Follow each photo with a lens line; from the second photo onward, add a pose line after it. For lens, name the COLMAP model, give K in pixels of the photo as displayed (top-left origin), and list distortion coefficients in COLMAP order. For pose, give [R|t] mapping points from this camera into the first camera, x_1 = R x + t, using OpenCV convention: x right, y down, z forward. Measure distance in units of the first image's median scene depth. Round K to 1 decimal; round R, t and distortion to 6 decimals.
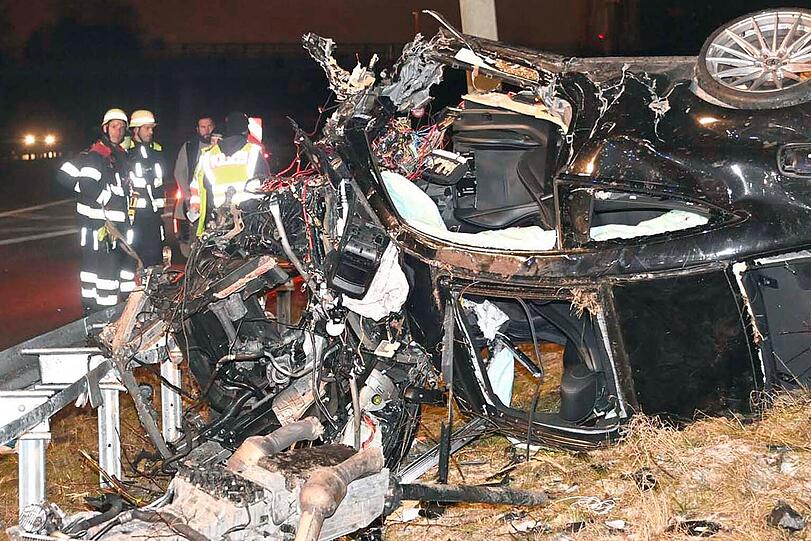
lens RADIAL K [[1475.9, 0, 405.1], [0, 1475.9, 272.4], [0, 0, 1]] dist [0.203334, 0.000000]
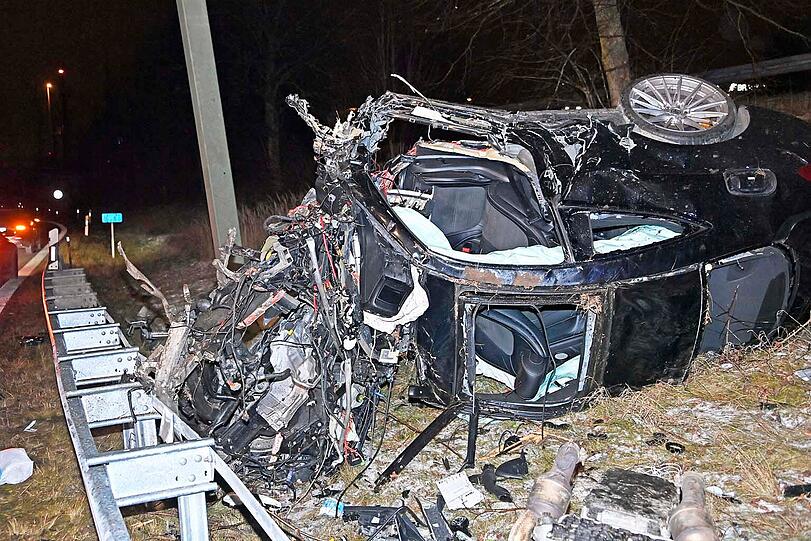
lens RADIAL K [[908.0, 0, 405.9], [0, 908.0, 268.7], [0, 0, 1]] dist [0.016966, 0.000000]
pose [[0.931194, -0.066345, 0.358437, -0.270931], [0.071545, 0.997437, -0.001250, -0.017846], [-0.357435, 0.026808, 0.933553, 0.329968]]
